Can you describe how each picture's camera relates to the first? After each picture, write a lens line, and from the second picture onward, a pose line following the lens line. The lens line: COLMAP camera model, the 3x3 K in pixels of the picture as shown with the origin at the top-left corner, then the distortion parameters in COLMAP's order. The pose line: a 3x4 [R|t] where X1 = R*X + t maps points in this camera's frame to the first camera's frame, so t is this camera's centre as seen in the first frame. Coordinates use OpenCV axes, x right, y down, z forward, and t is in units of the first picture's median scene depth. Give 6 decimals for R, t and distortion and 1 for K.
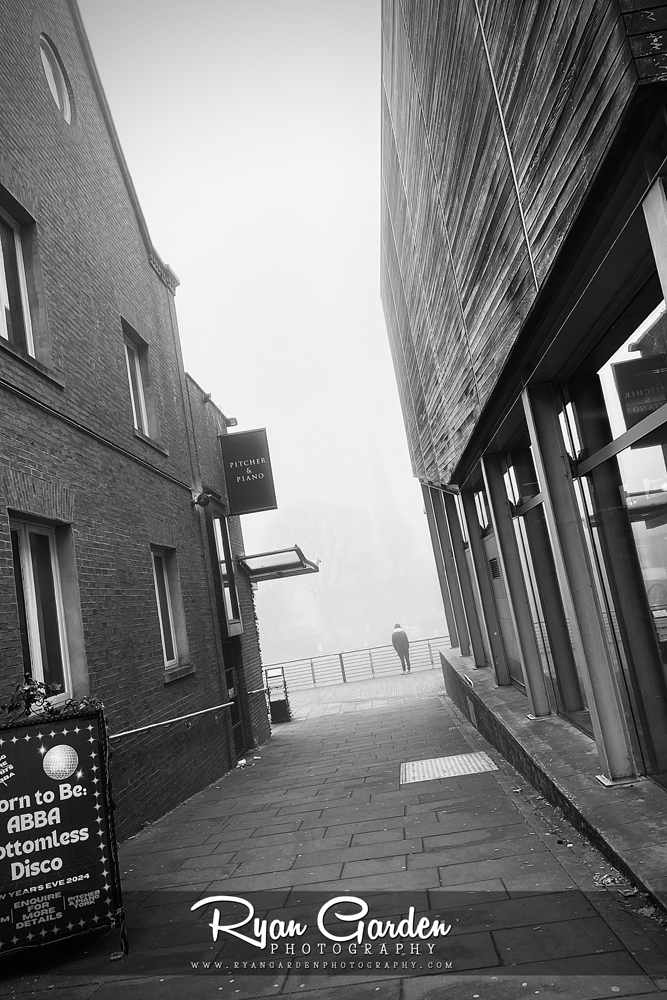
lens RADIAL K [[761.2, 0, 333.5], [0, 761.2, 500.0], [0, 0, 1]] dist [0.114293, -0.170472]
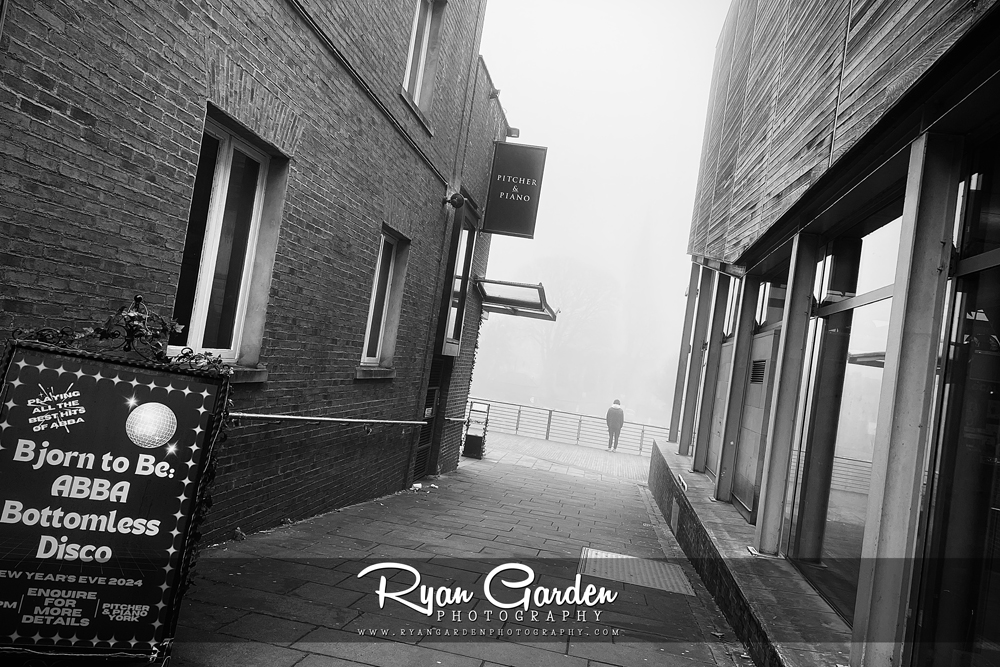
lens RADIAL K [[761.2, 0, 500.0], [0, 761.2, 333.5], [0, 0, 1]] dist [0.114293, -0.170472]
pose [[0.950164, 0.300285, -0.083767, -0.002596], [-0.289453, 0.949554, 0.120680, 0.034303], [0.115780, -0.090420, 0.989151, 0.151317]]
